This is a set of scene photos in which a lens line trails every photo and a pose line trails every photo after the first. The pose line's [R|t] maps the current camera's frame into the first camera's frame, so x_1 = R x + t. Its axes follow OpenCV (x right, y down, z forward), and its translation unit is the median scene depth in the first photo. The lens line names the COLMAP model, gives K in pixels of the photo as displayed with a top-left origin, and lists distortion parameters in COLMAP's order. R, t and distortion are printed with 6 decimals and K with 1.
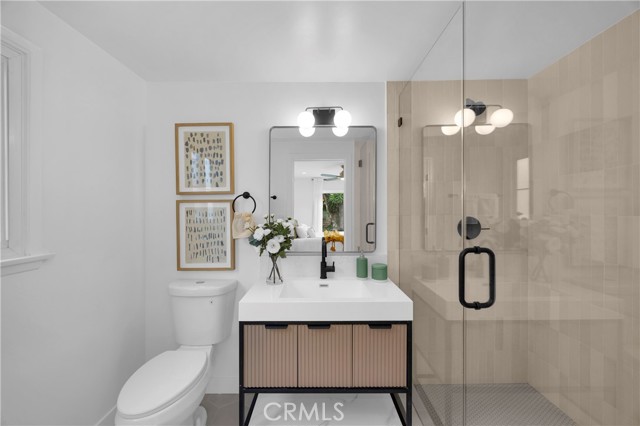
lens RADIAL K [[242.6, 0, 322.9], [0, 242.6, 215.7], [0, 0, 1]] dist [-0.009437, -0.000299]
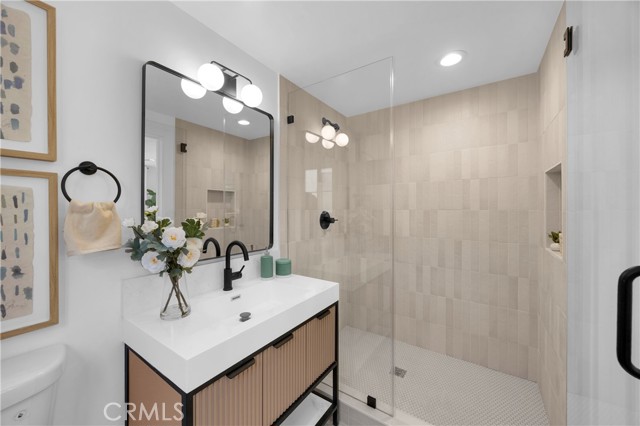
lens RADIAL K [[242.6, 0, 326.8], [0, 242.6, 210.3], [0, 0, 1]] dist [-0.009437, -0.000299]
pose [[0.540298, 0.004039, 0.841464, -0.481376], [-0.006735, 0.999977, -0.000476, 0.001767], [-0.841447, -0.005411, 0.540313, 0.313419]]
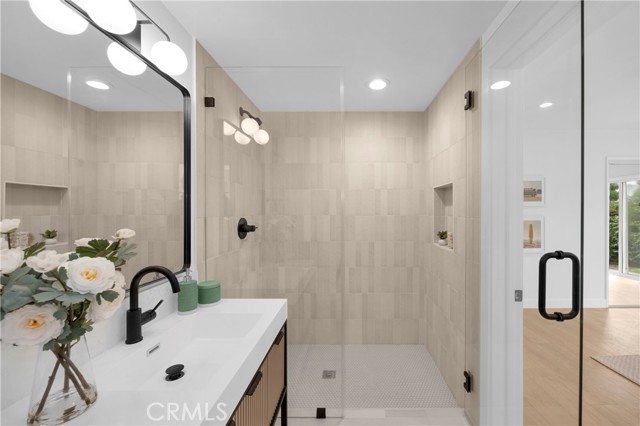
lens RADIAL K [[254.2, 0, 325.1], [0, 254.2, 212.6], [0, 0, 1]] dist [-0.010224, 0.000354]
pose [[-0.021769, -0.001279, 0.999762, -0.542584], [-0.001232, 0.999998, 0.001252, -0.016285], [-0.999762, -0.001204, -0.021770, 0.609727]]
